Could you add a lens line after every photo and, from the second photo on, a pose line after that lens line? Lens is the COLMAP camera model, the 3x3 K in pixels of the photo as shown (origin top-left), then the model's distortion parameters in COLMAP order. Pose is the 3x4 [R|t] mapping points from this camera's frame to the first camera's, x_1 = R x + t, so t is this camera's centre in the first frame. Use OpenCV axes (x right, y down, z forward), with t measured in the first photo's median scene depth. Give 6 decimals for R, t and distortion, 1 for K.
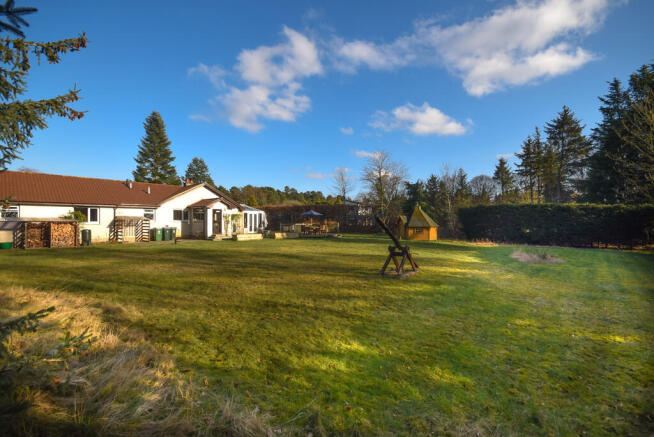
lens RADIAL K [[288.7, 0, 325.1], [0, 288.7, 219.8], [0, 0, 1]] dist [0.027448, -0.000781]
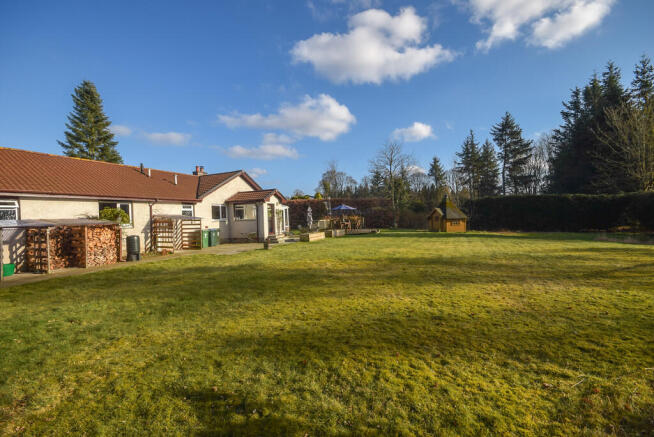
lens RADIAL K [[288.7, 0, 323.6], [0, 288.7, 218.6], [0, 0, 1]] dist [0.027448, -0.000781]
pose [[0.963718, -0.030384, 0.265189, -0.432948], [0.028839, 0.999537, 0.009722, 0.000669], [-0.265361, -0.001721, 0.964147, 0.194781]]
